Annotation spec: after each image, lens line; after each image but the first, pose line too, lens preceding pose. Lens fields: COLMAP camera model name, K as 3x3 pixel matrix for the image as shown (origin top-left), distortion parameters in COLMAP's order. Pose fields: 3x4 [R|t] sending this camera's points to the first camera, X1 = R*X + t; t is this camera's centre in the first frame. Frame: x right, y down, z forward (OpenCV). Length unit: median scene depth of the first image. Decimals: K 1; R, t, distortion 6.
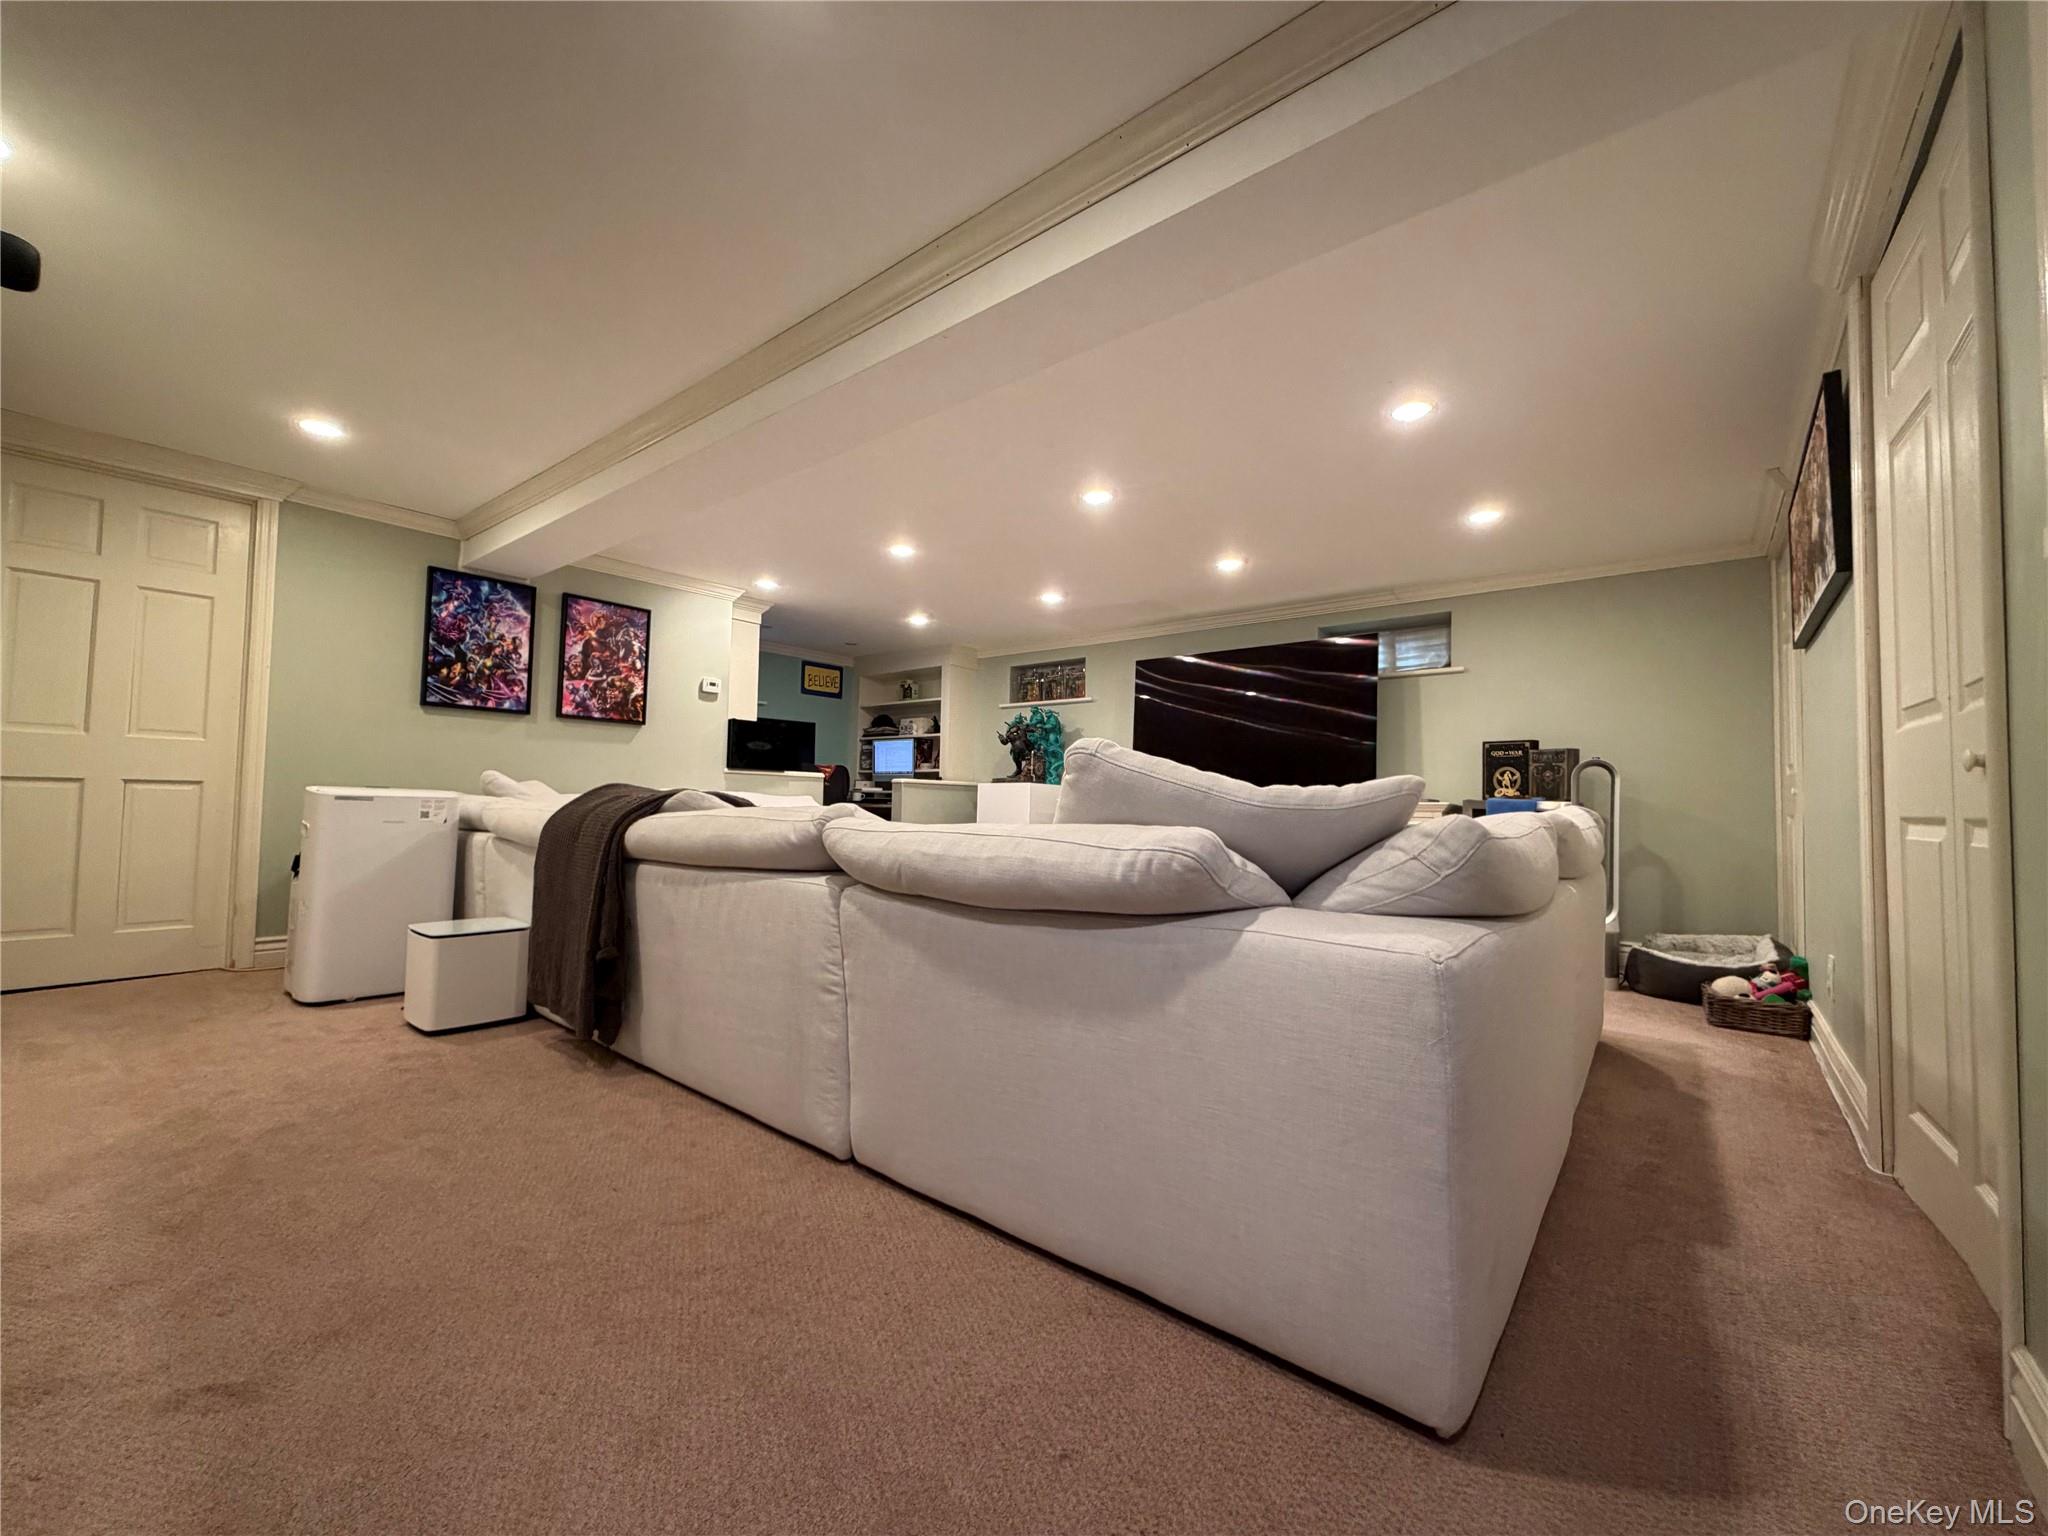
lens RADIAL K [[814.2, 0, 1014.8], [0, 814.2, 767.0], [0, 0, 1]] dist [0.002044, -0.000180]
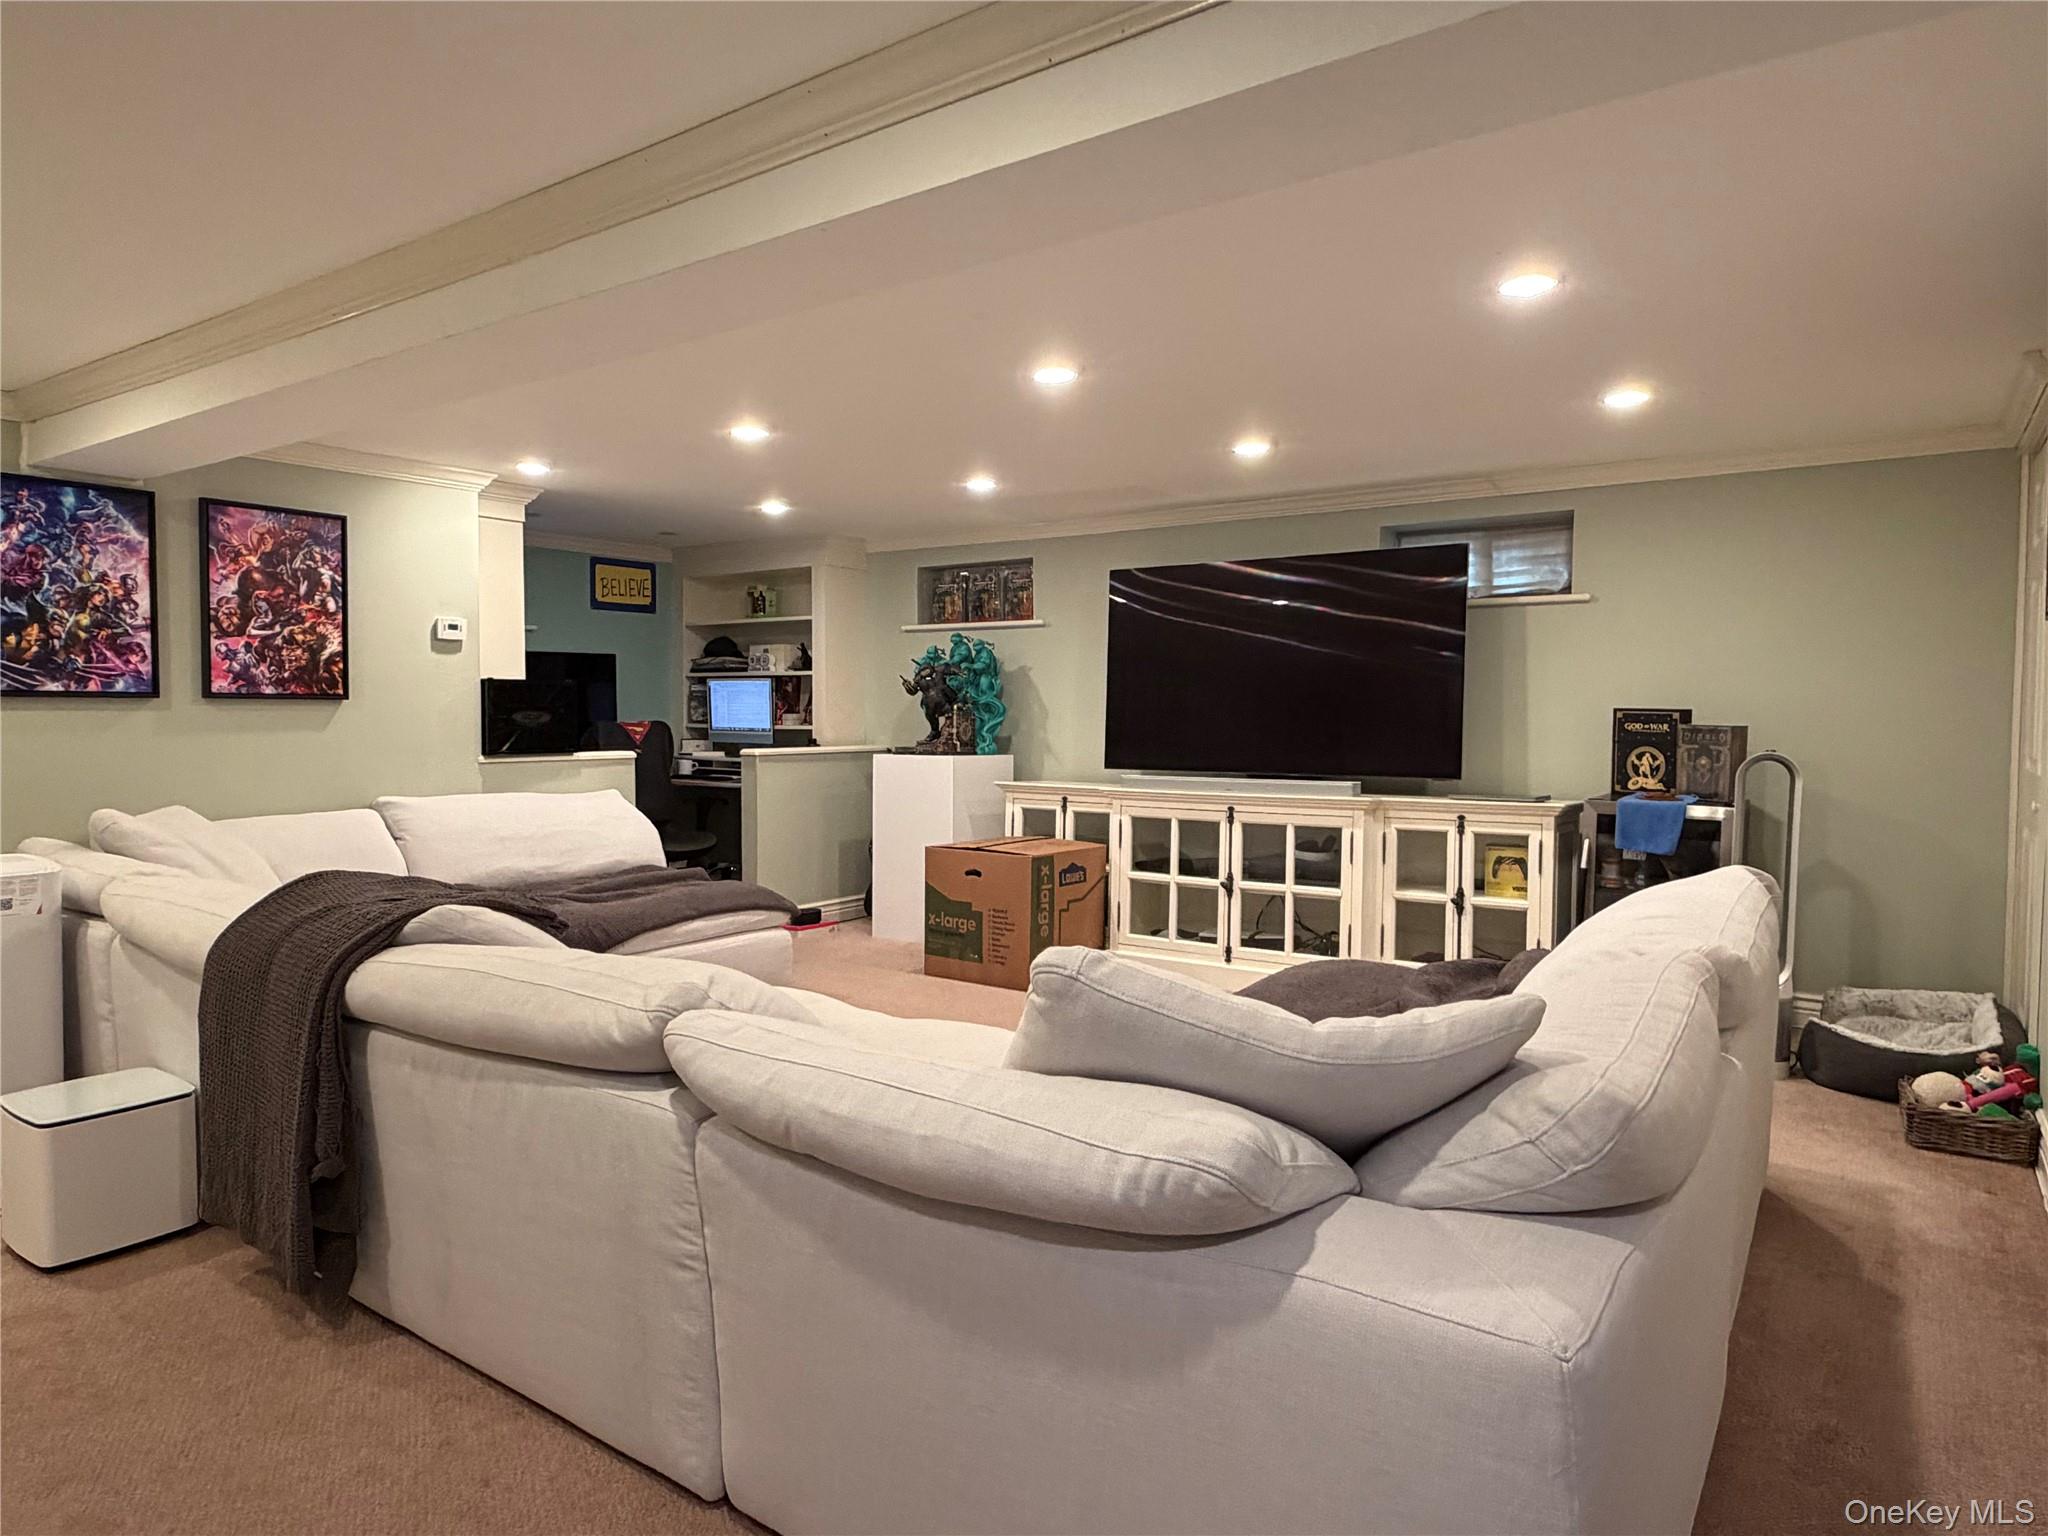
lens RADIAL K [[1235.0, 0, 1010.9], [0, 1235.0, 754.4], [0, 0, 1]] dist [0.002126, 0.000195]
pose [[0.997189, -0.021179, 0.071872, -0.010635], [0.014952, 0.996174, 0.086102, -0.116210], [-0.073420, -0.084785, 0.993691, -0.001666]]
